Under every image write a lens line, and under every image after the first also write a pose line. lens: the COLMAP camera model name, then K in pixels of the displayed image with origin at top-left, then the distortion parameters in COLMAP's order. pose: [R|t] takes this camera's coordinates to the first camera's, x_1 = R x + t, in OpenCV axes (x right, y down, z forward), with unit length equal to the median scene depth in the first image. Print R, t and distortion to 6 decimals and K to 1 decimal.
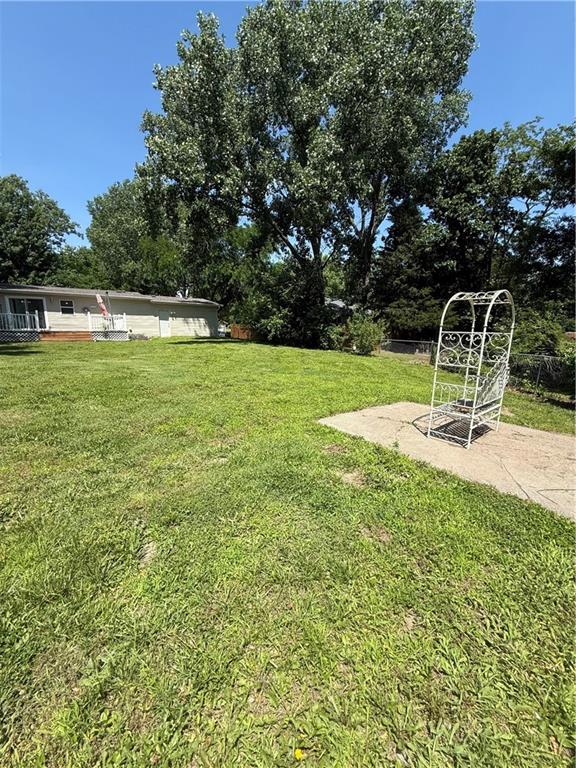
lens RADIAL K [[303.8, 0, 289.1], [0, 303.8, 382.7], [0, 0, 1]] dist [0.001162, 0.000025]
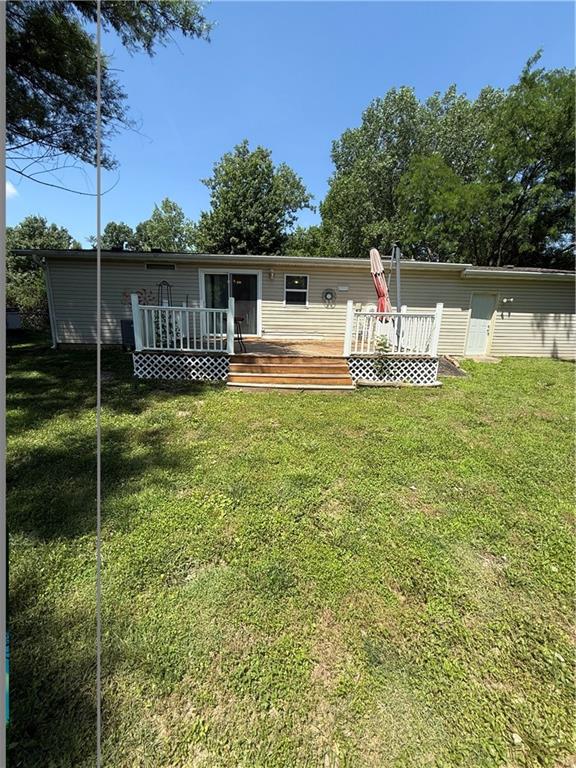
lens RADIAL K [[303.8, 0, 289.1], [0, 303.8, 382.7], [0, 0, 1]] dist [0.001162, 0.000025]
pose [[0.817217, 0.144391, -0.557950, -0.438889], [-0.120708, 0.989517, 0.079277, -0.137405], [0.563548, 0.002563, 0.826079, 0.582298]]
